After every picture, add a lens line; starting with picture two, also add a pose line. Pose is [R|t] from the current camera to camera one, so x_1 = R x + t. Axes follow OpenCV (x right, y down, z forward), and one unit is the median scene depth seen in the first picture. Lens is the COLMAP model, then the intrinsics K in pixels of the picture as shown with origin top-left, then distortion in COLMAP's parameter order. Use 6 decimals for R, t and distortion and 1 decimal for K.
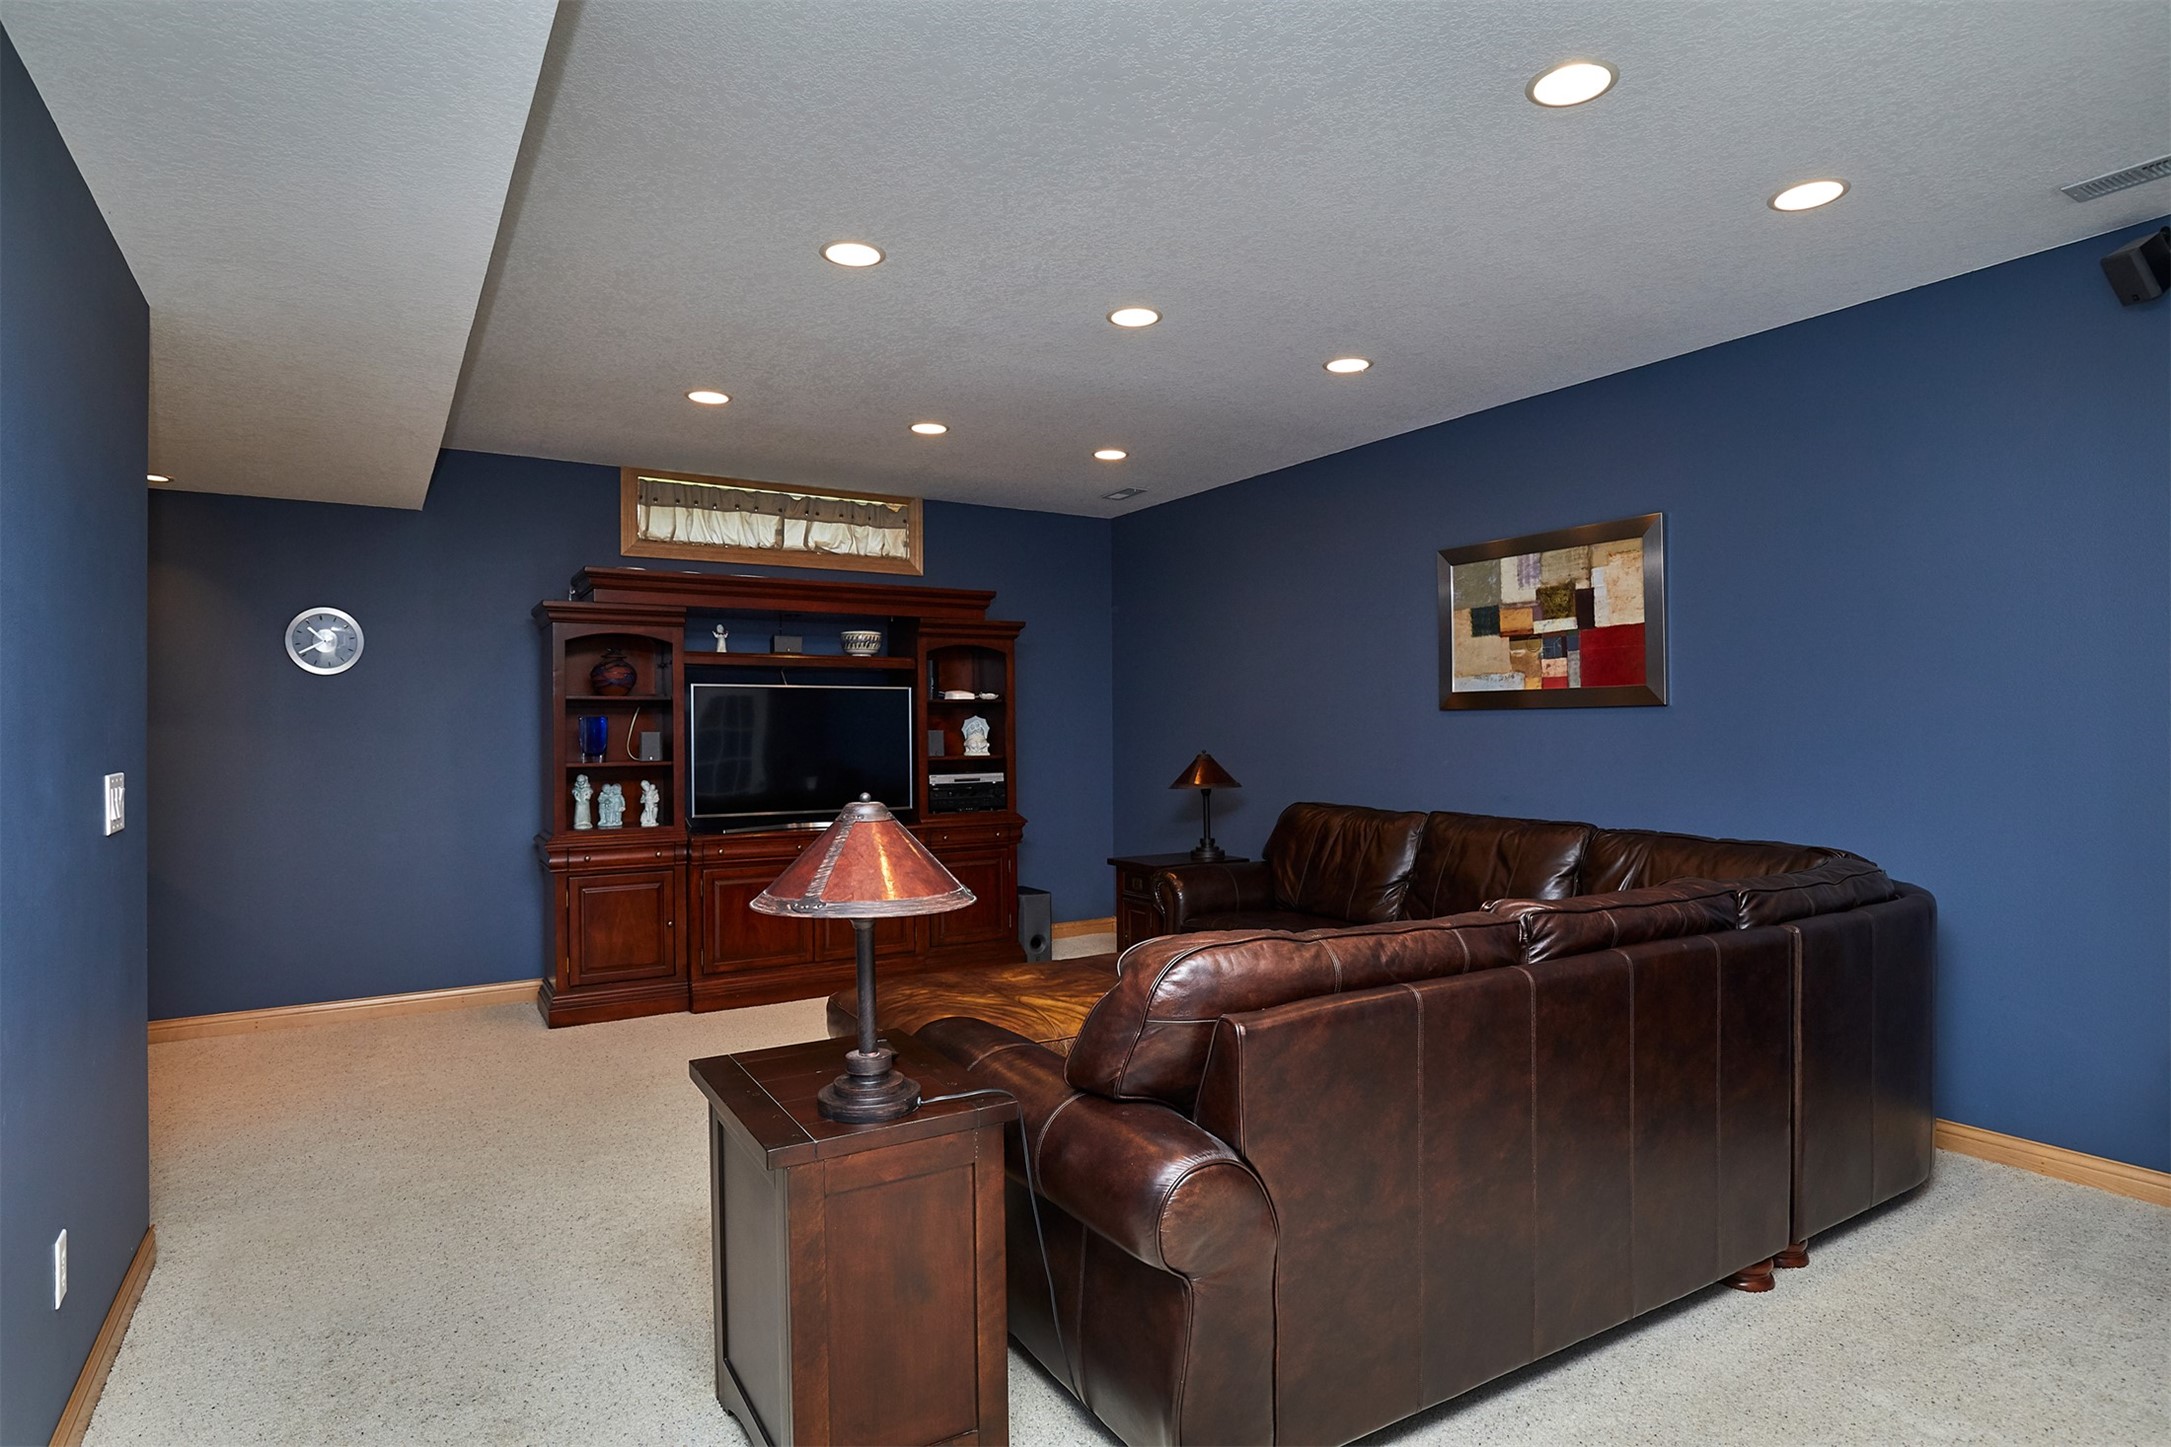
lens RADIAL K [[1180.6, 0, 1085.3], [0, 1180.6, 727.8], [0, 0, 1]] dist [-0.005248, -0.000624]
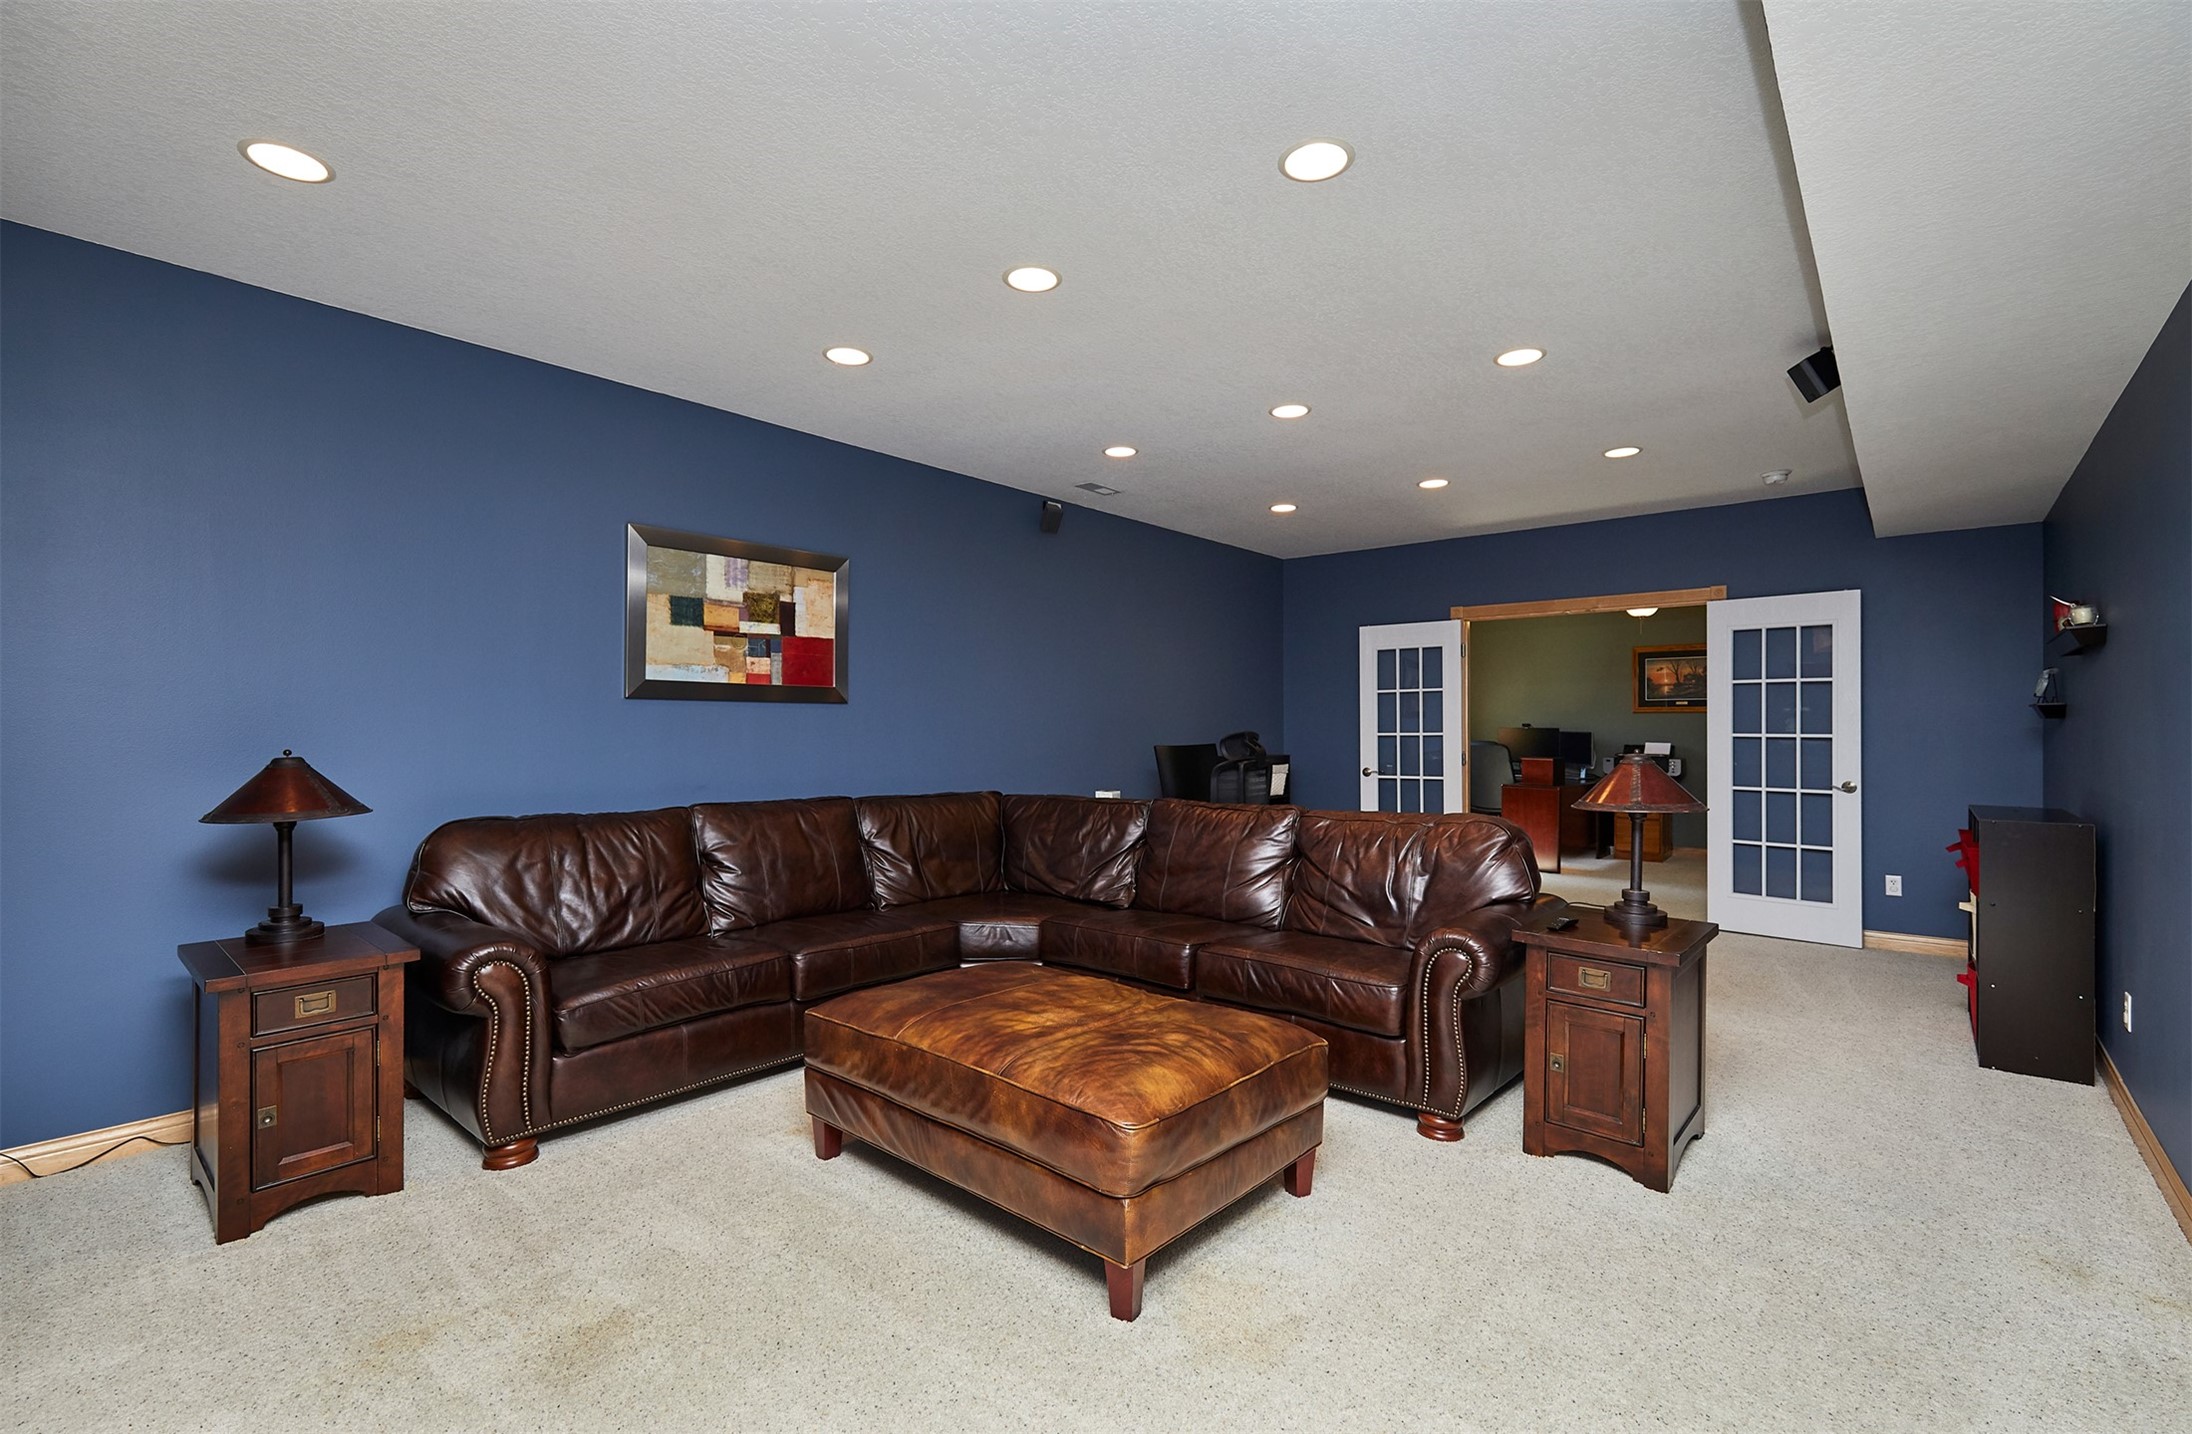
lens RADIAL K [[979.8, 0, 1088.3], [0, 979.8, 719.6], [0, 0, 1]] dist [0.001024, 0.000301]
pose [[-0.317056, 0.001922, 0.948405, -0.567404], [-0.009384, 0.999943, -0.005164, 0.002544], [-0.948360, -0.010537, -0.317020, 0.956104]]
